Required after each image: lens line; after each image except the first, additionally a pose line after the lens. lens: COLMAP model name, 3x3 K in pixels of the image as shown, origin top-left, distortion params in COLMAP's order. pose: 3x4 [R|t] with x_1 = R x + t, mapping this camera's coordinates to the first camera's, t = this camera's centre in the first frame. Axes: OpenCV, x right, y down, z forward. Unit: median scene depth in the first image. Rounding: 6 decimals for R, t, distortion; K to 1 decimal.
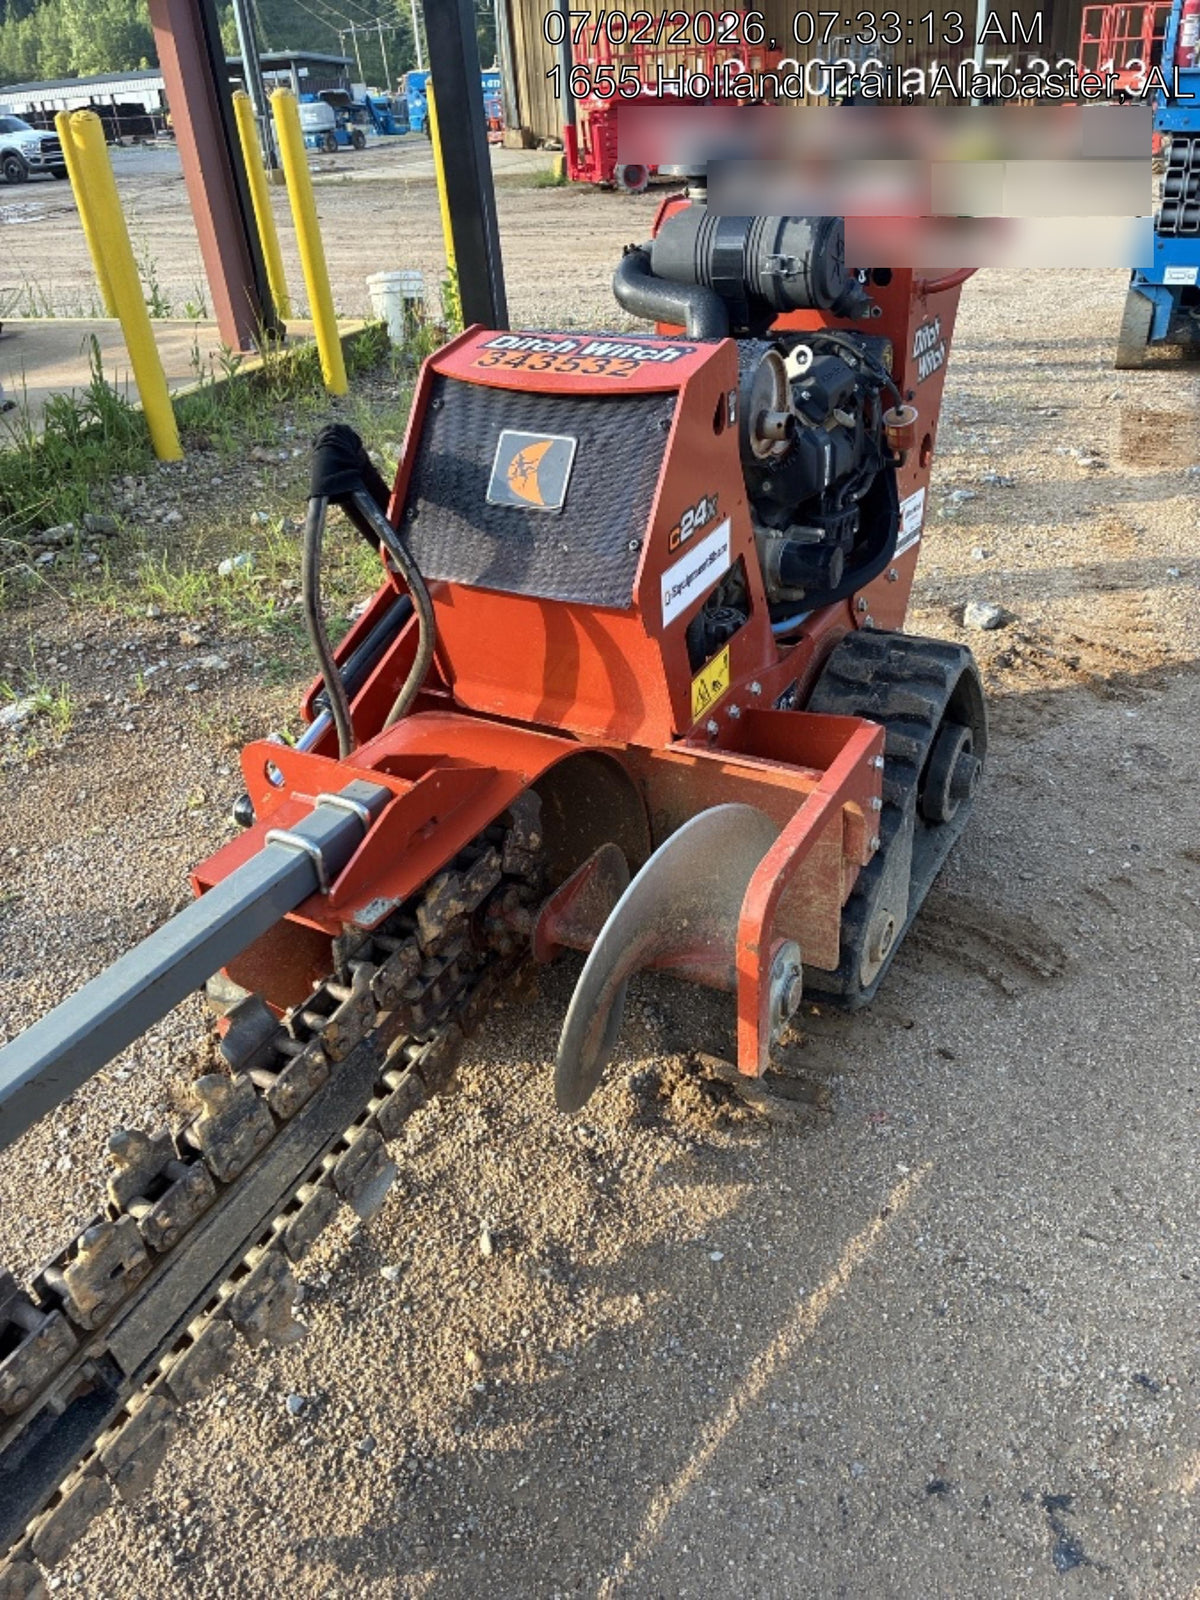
lens RADIAL K [[1236.9, 0, 603.6], [0, 1236.9, 839.9], [0, 0, 1]] dist [0.000476, 0.044159]
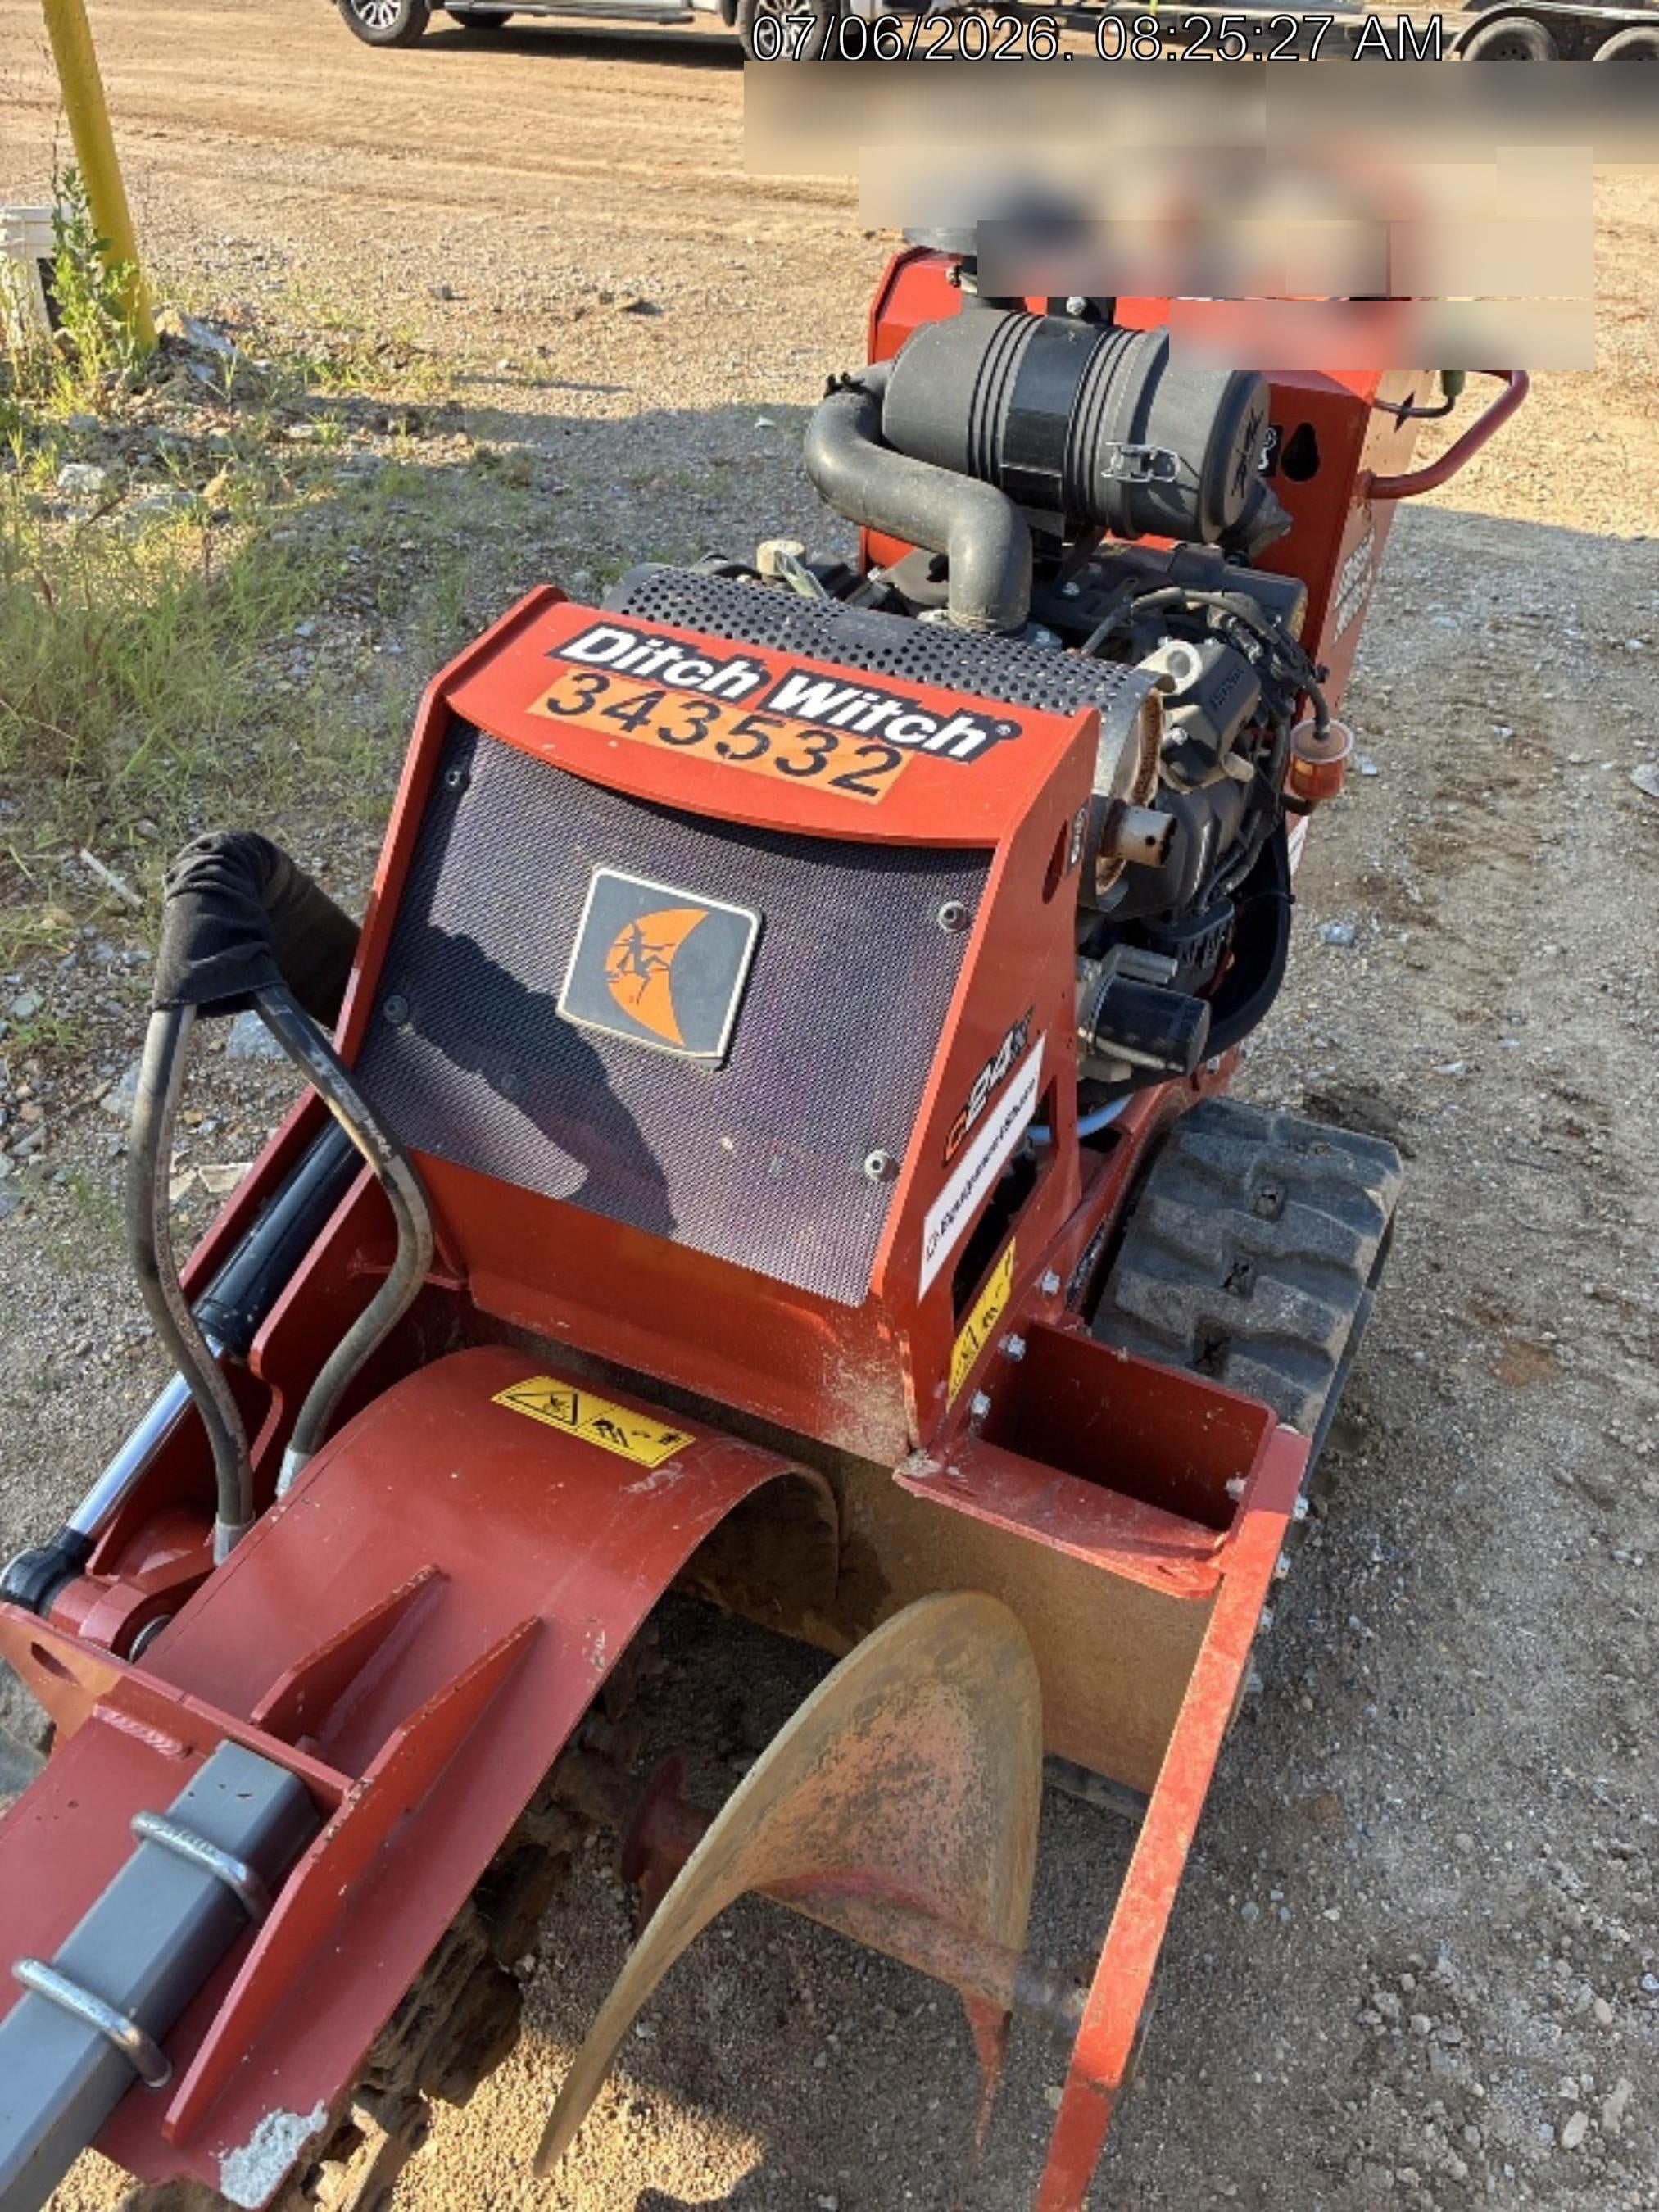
lens RADIAL K [[1630.3, 0, 829.5], [0, 1630.3, 1106.0], [0, 0, 1]] dist [0.064719, 0.001431]
pose [[0.994159, 0.035396, 0.101955, -0.053186], [-0.043984, 0.995557, 0.083258, -0.290698], [-0.098555, -0.087256, 0.991299, 0.363312]]
